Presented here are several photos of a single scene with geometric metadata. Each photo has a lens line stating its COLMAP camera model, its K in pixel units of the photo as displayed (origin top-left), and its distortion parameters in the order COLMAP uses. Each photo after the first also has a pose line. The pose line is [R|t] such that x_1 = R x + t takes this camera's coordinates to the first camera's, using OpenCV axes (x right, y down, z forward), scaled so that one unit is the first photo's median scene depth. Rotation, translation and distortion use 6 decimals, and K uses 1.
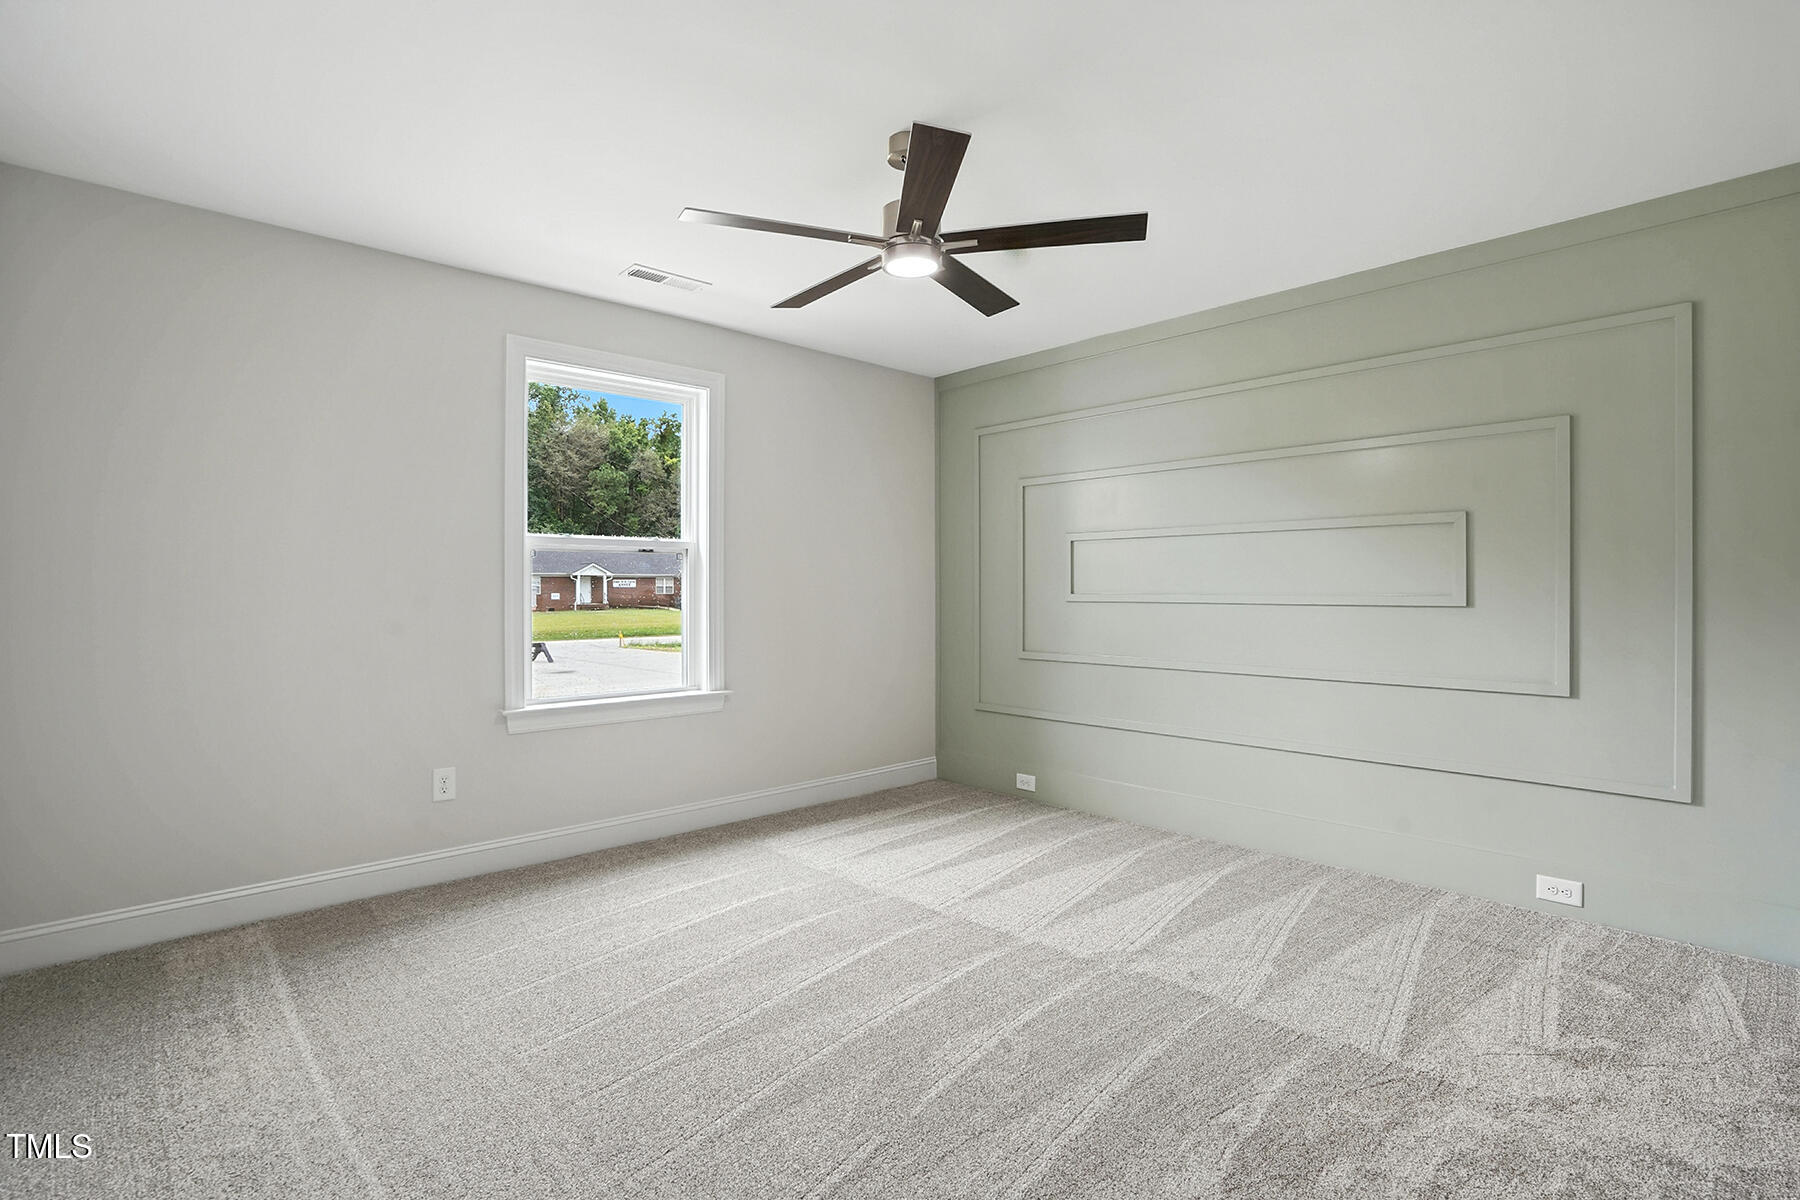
lens RADIAL K [[847.2, 0, 933.6], [0, 847.2, 588.3], [0, 0, 1]] dist [-0.037316, 0.006730]
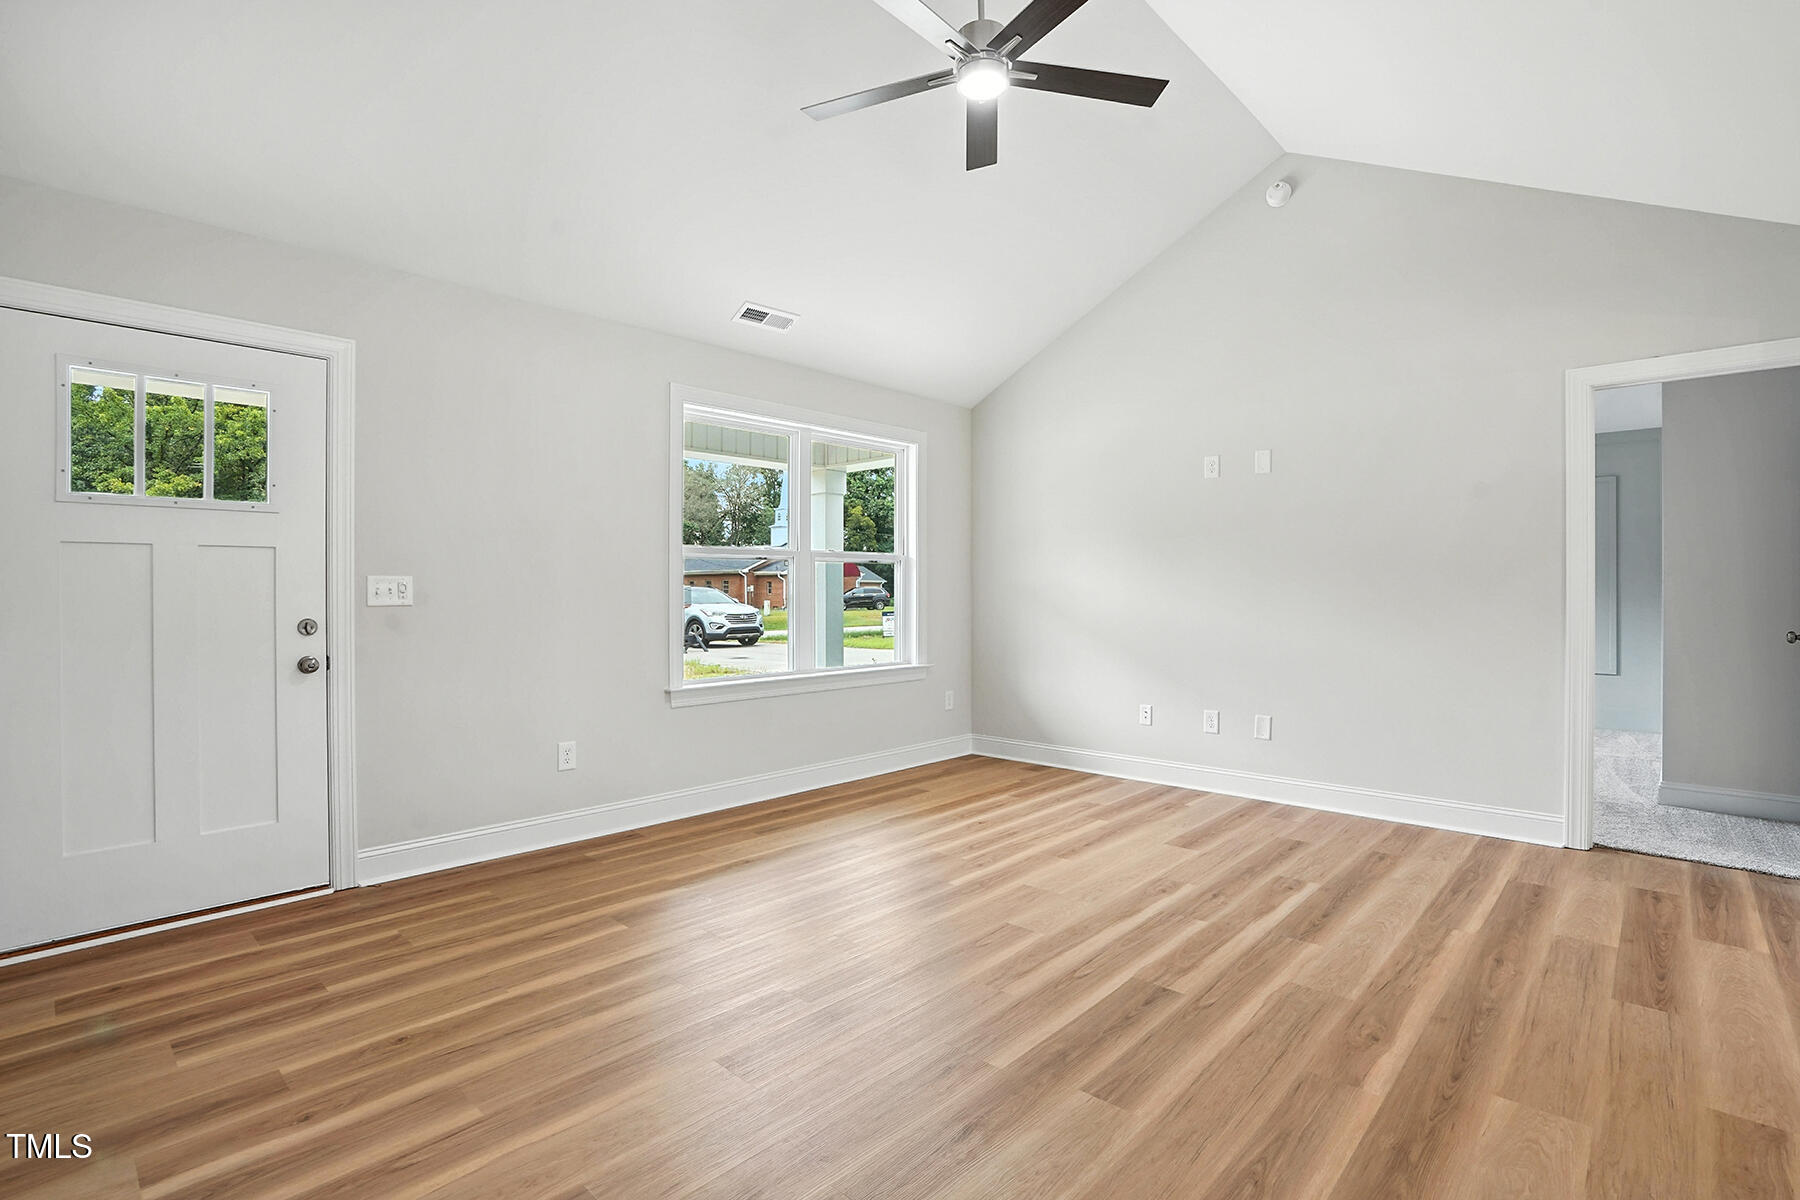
lens RADIAL K [[840.1, 0, 883.0], [0, 840.1, 594.2], [0, 0, 1]] dist [-0.041205, 0.004200]
pose [[0.999396, 0.005178, 0.034376, -0.205674], [-0.005352, 0.999973, 0.004952, -0.000261], [-0.034349, -0.005133, 0.999397, -0.206692]]
